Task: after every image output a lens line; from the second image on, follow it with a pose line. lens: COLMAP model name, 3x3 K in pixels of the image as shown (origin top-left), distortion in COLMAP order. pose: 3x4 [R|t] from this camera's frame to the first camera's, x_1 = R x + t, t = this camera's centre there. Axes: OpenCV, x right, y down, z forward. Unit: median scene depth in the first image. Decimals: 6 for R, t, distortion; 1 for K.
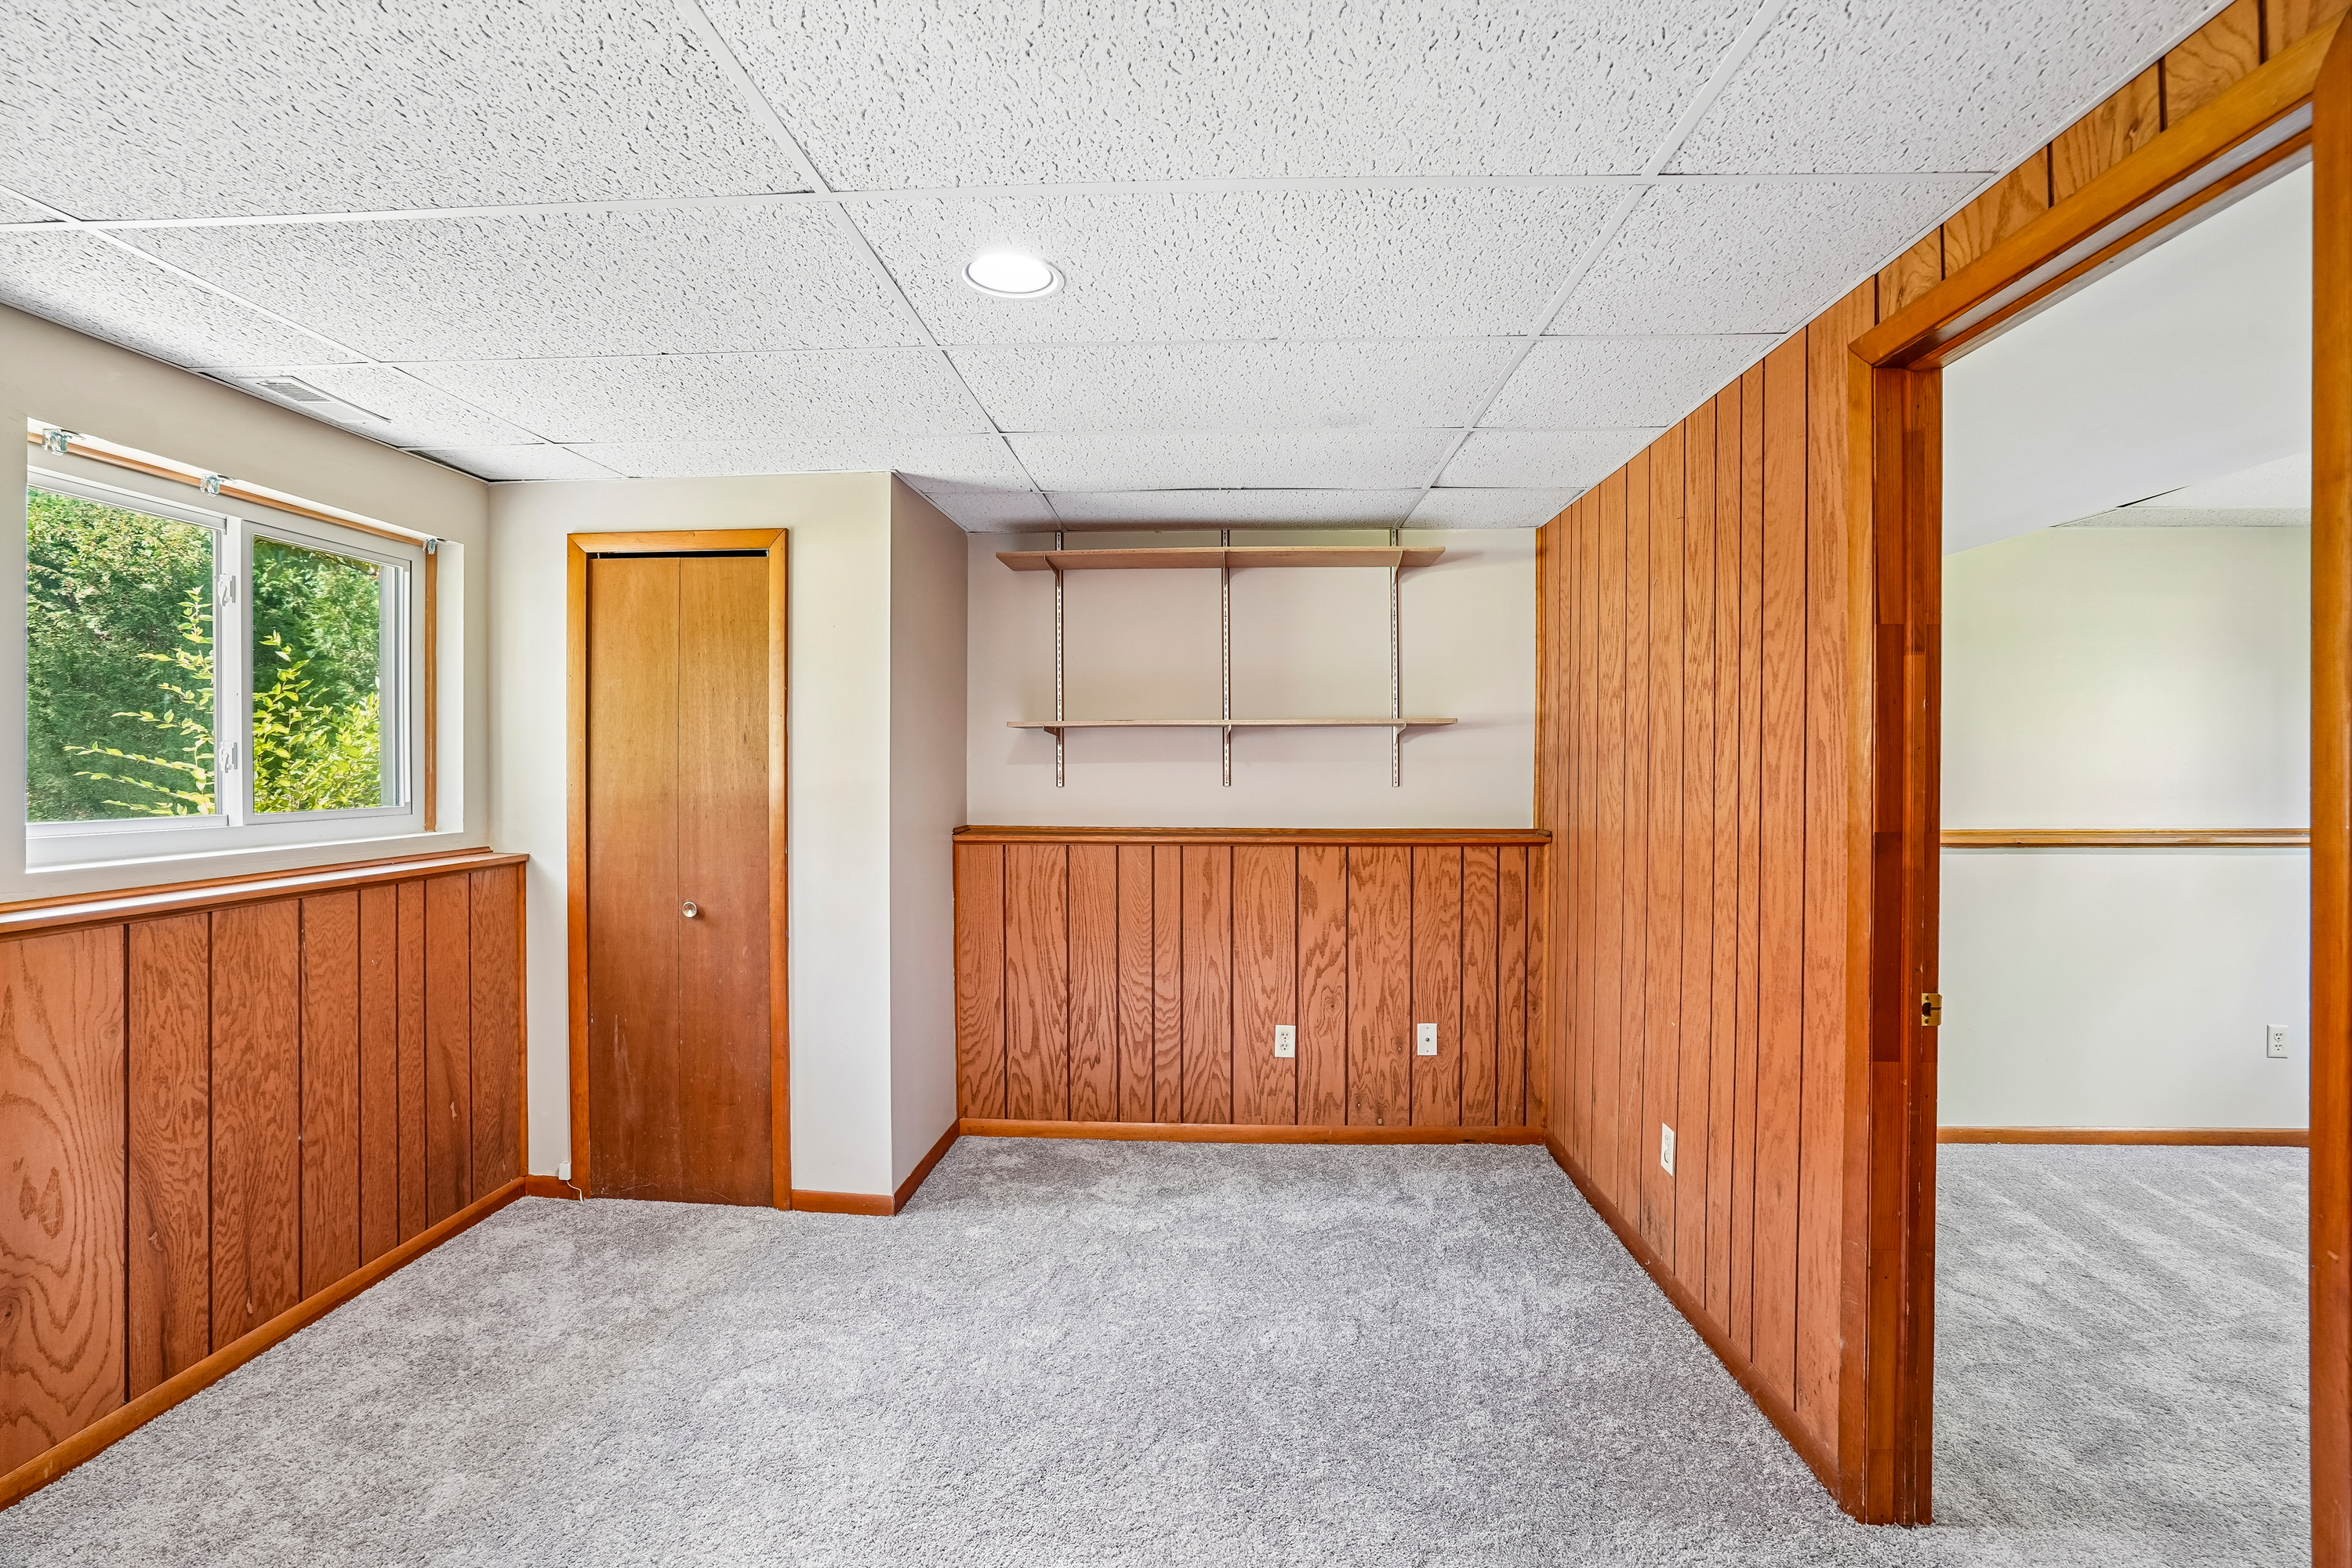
lens RADIAL K [[1103.5, 0, 1171.2], [0, 1103.5, 770.7], [0, 0, 1]] dist [-0.042259, 0.015902]
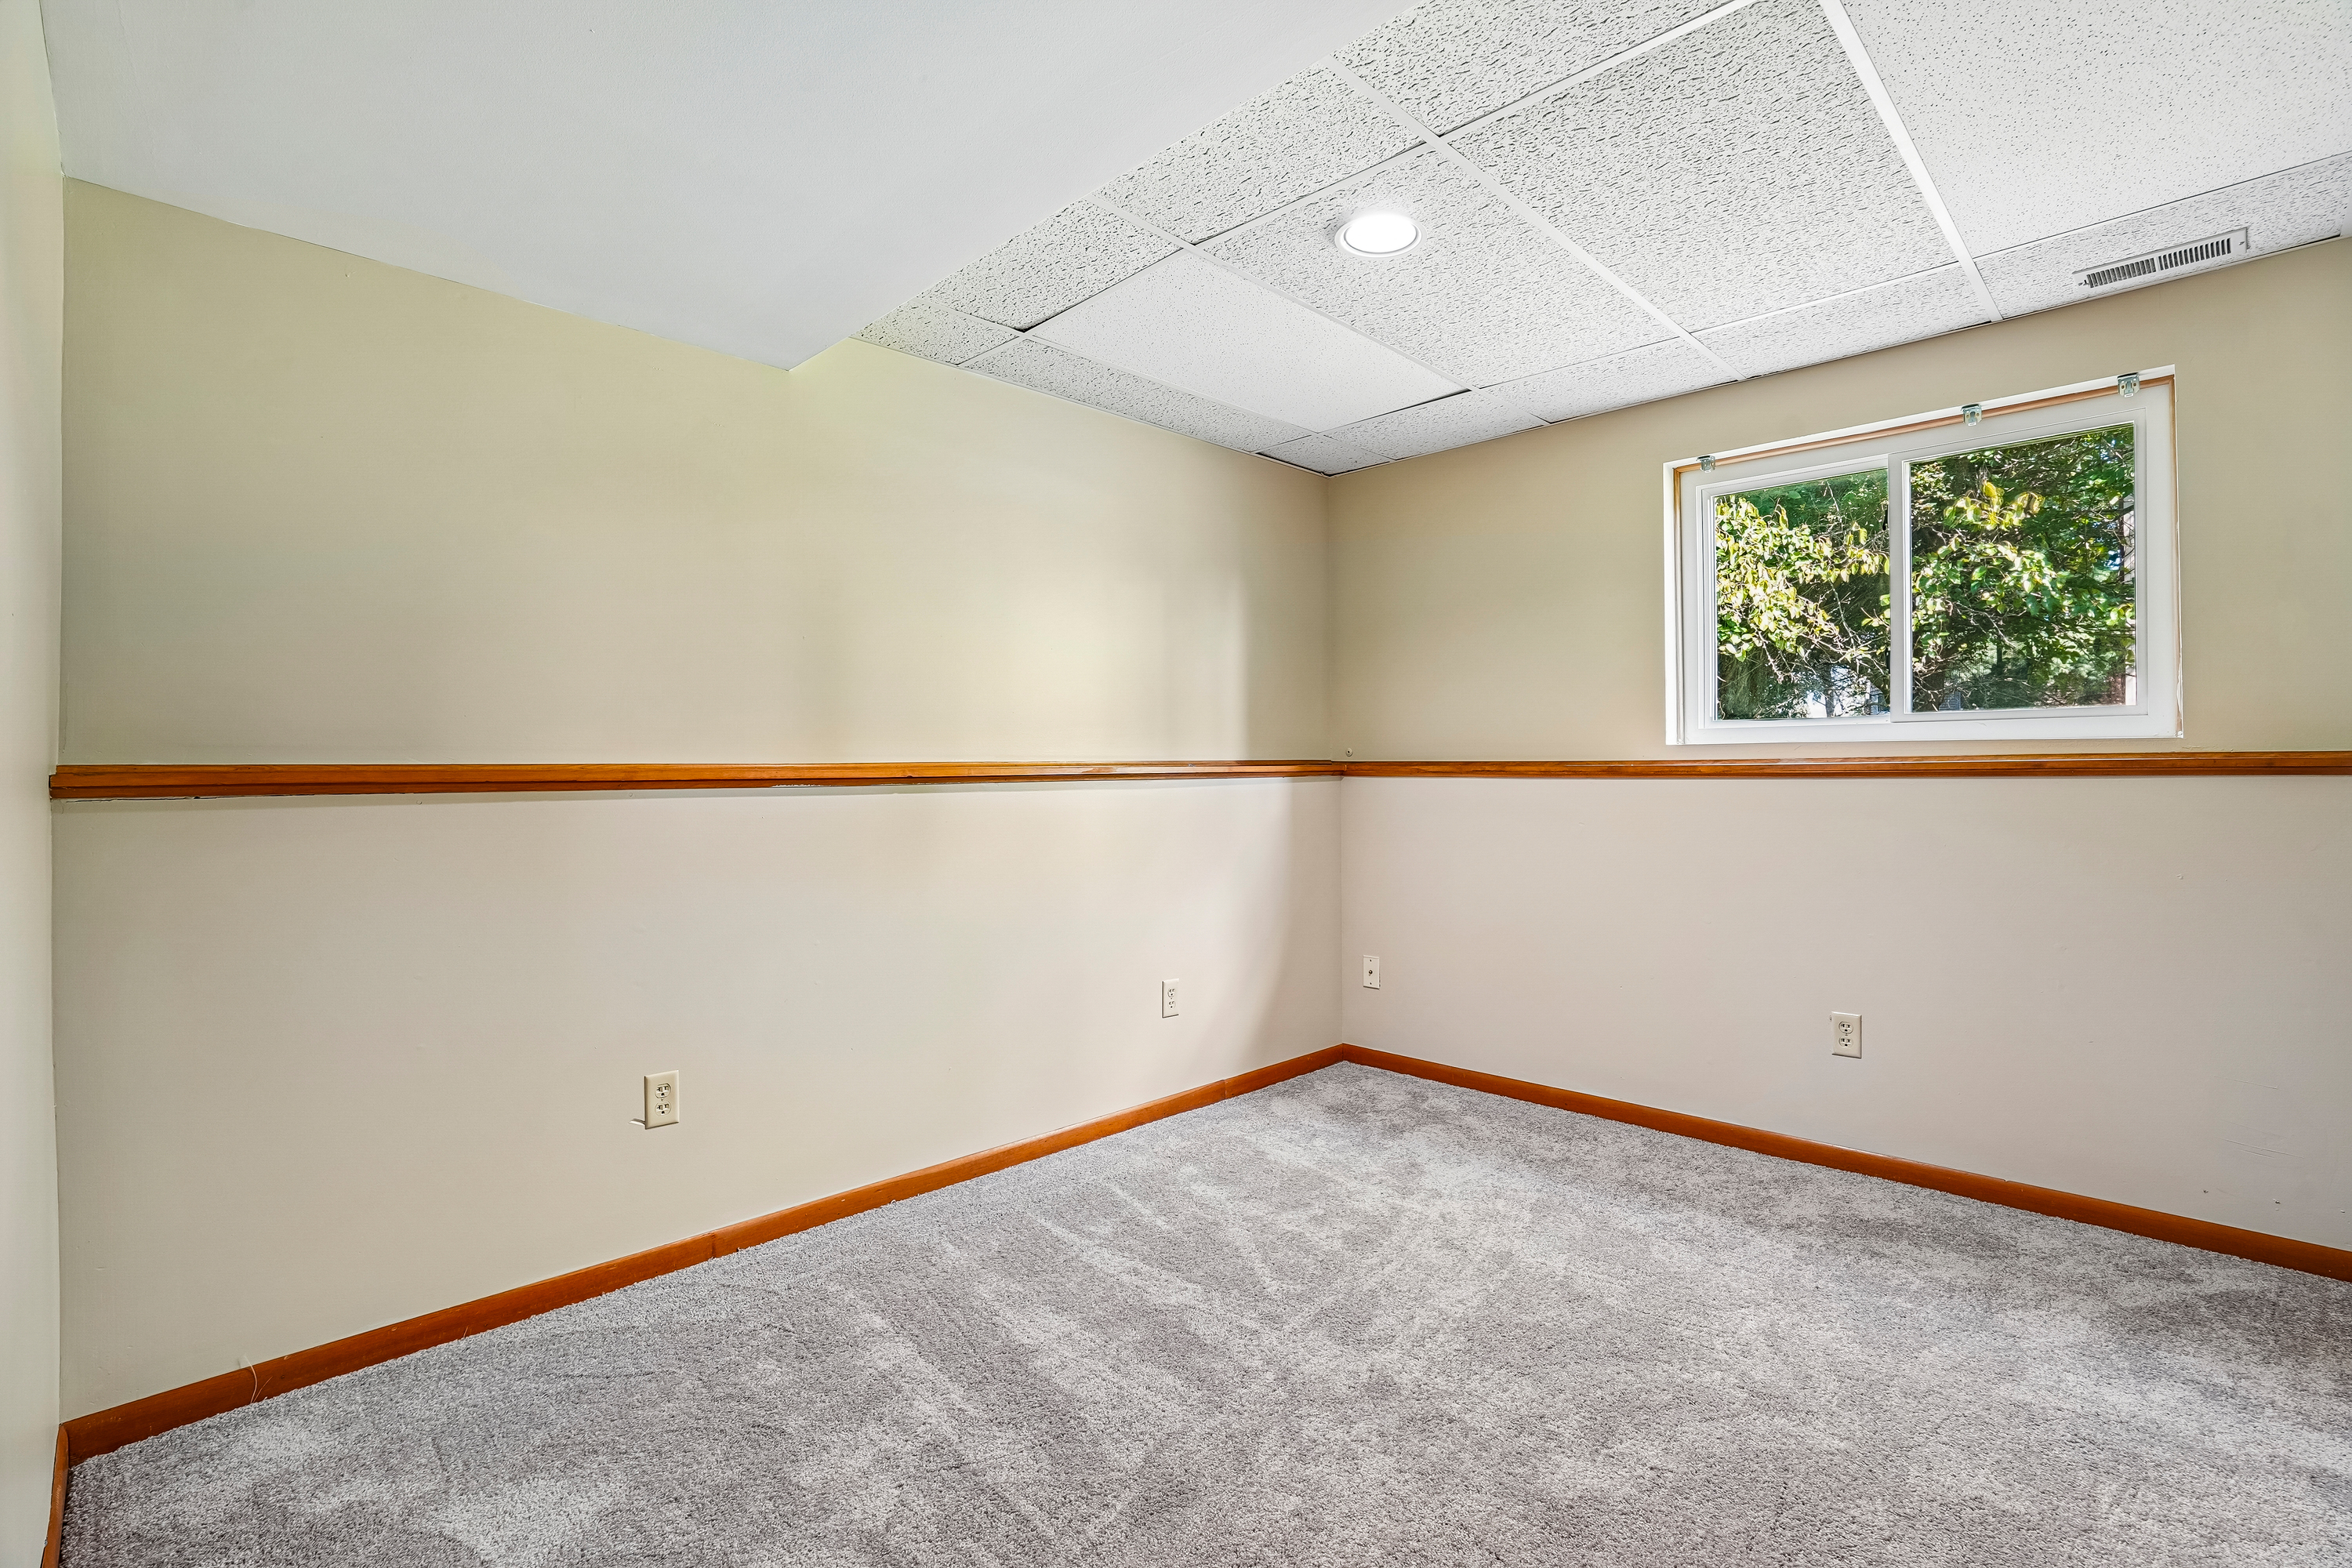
lens RADIAL K [[1103.5, 0, 1178.6], [0, 1103.5, 773.1], [0, 0, 1]] dist [-0.042259, 0.015902]
pose [[0.684272, -0.012690, 0.729117, 0.459316], [0.016271, 0.999865, 0.002133, 0.081229], [-0.729045, 0.010404, 0.684386, 0.453102]]
